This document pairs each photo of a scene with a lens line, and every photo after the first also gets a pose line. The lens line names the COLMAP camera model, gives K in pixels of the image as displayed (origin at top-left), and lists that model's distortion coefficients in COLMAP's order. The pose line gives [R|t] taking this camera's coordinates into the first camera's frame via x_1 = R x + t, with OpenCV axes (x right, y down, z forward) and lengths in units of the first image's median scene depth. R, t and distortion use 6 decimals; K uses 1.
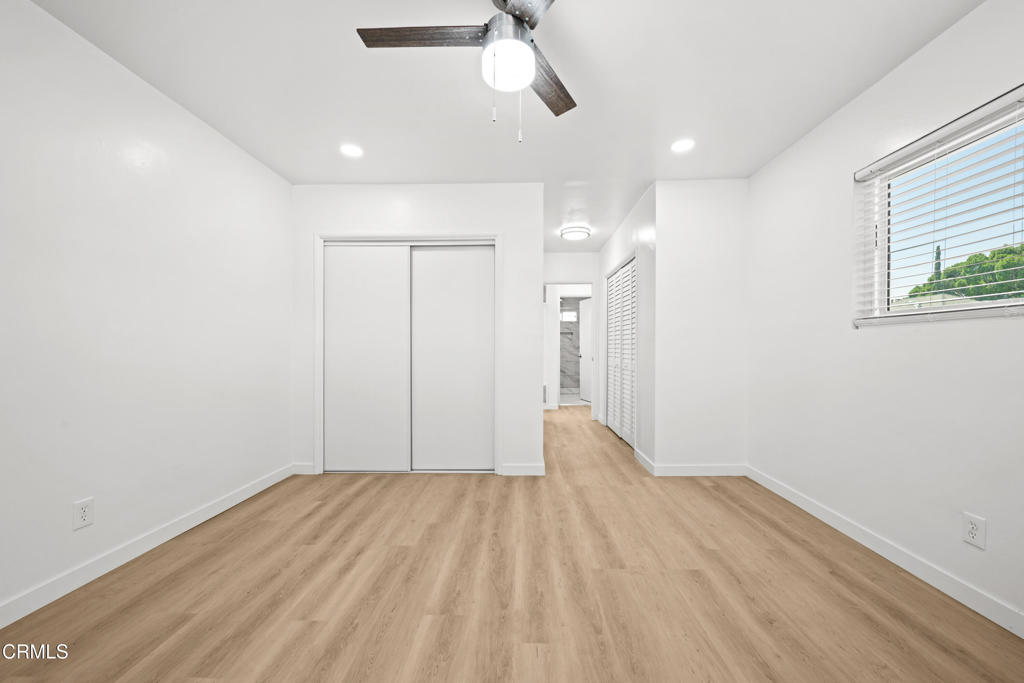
lens RADIAL K [[404.0, 0, 512.8], [0, 404.0, 355.3], [0, 0, 1]] dist [-0.000727, -0.000652]
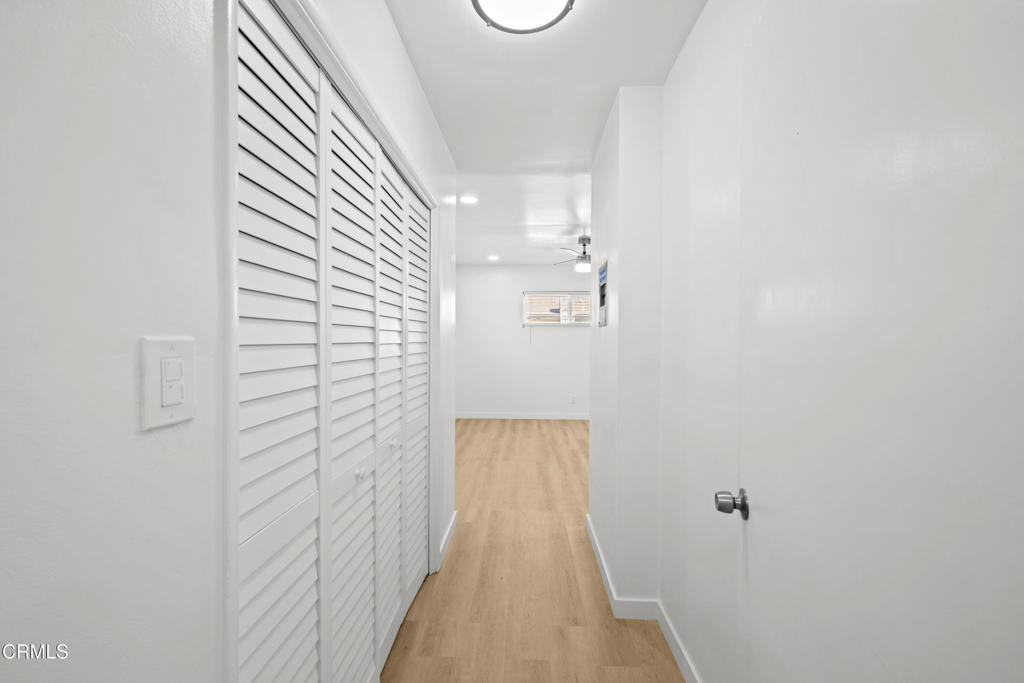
lens RADIAL K [[404.0, 0, 516.2], [0, 404.0, 340.5], [0, 0, 1]] dist [-0.000727, -0.000652]
pose [[-0.999999, 0.000818, 0.001314, 0.324239], [0.000849, 0.999712, 0.023963, -0.148729], [-0.001294, 0.023964, -0.999712, 2.660228]]
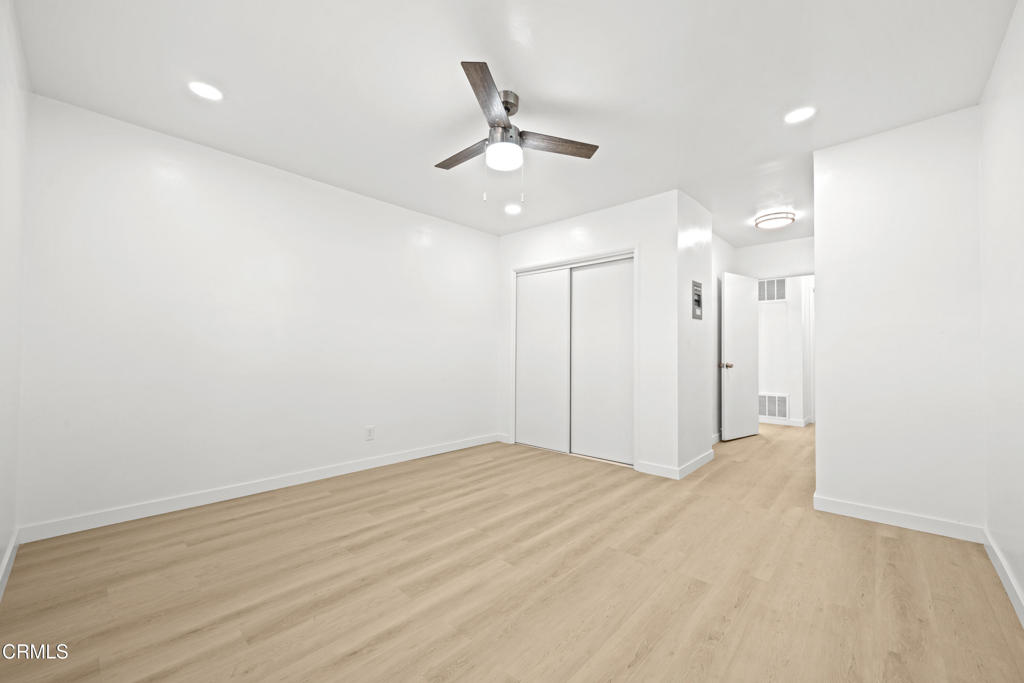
lens RADIAL K [[404.0, 0, 513.1], [0, 404.0, 345.5], [0, 0, 1]] dist [-0.000727, -0.000652]
pose [[0.750126, -0.004892, -0.661277, 0.628459], [-0.017228, 0.999489, -0.026936, 0.002164], [0.661070, 0.031598, 0.749658, -0.033302]]
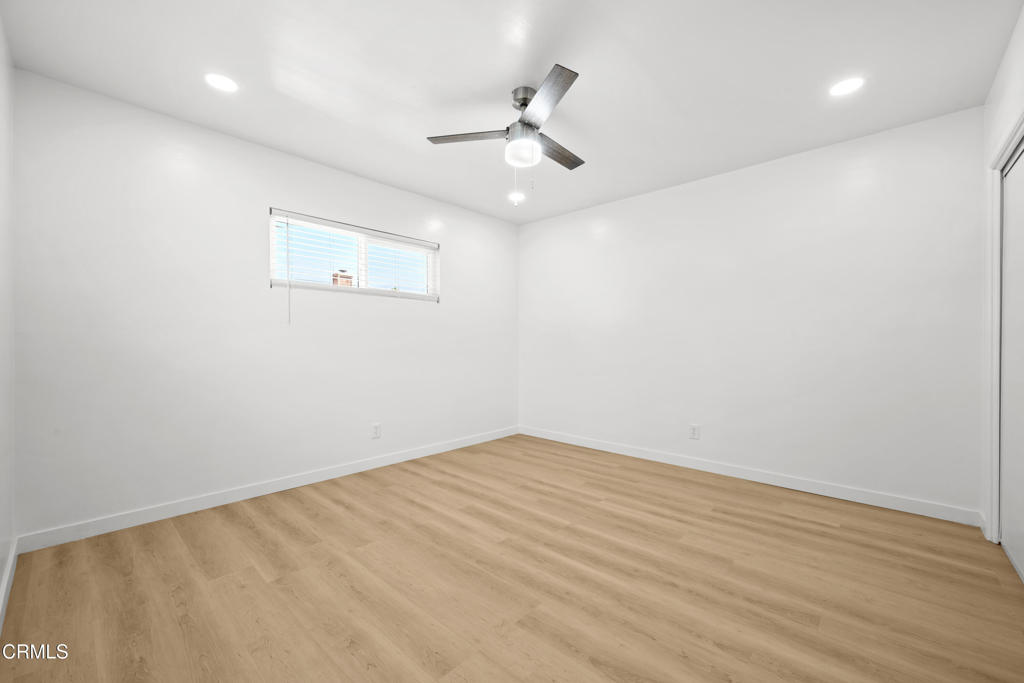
lens RADIAL K [[404.0, 0, 505.3], [0, 404.0, 350.8], [0, 0, 1]] dist [-0.000727, -0.000652]
pose [[-0.665425, 0.013428, -0.746344, 0.737711], [-0.009346, 0.999610, 0.026318, -0.019865], [0.746406, 0.024488, -0.665040, 1.262049]]
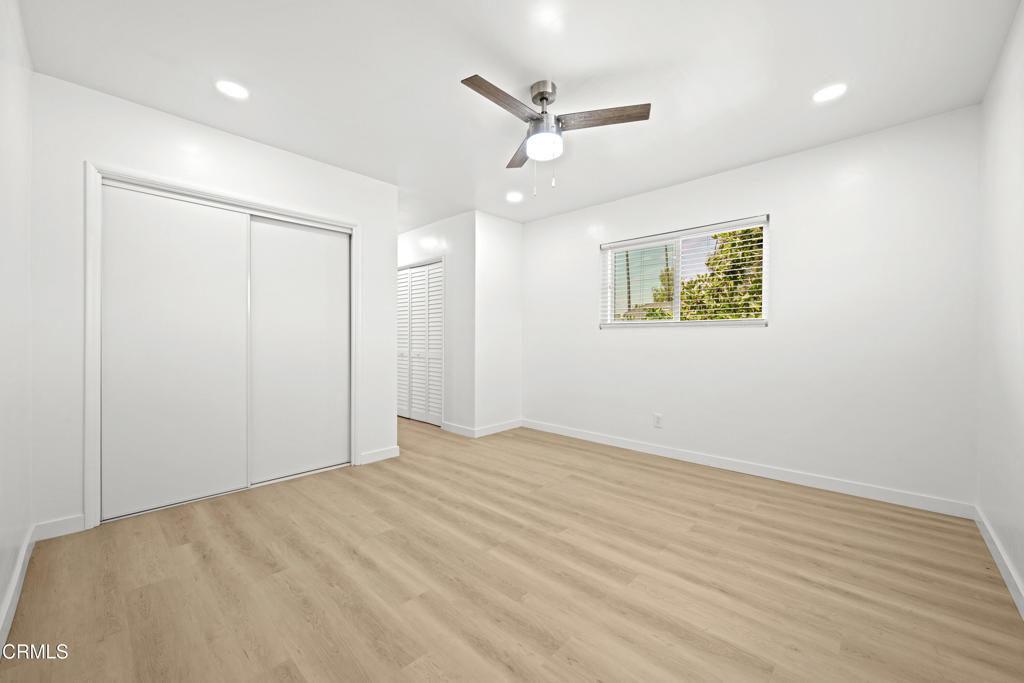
lens RADIAL K [[404.0, 0, 510.6], [0, 404.0, 343.5], [0, 0, 1]] dist [-0.000727, -0.000652]
pose [[0.664768, -0.003251, 0.747043, -0.774645], [0.007820, 0.999966, -0.002606, 0.001539], [-0.747009, 0.007575, 0.664770, 0.077031]]
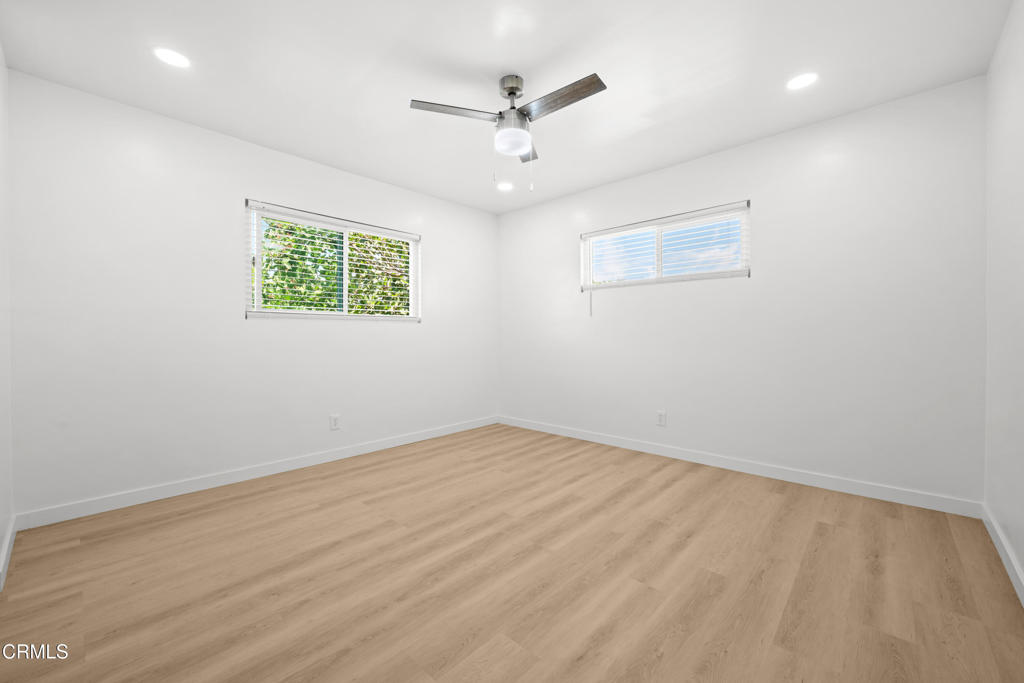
lens RADIAL K [[404.0, 0, 525.2], [0, 404.0, 340.8], [0, 0, 1]] dist [-0.000727, -0.000652]
pose [[-0.768791, -0.004228, 0.639486, -0.648858], [0.015498, 0.999561, 0.025241, -0.012639], [-0.639313, 0.029316, -0.768388, 1.382180]]
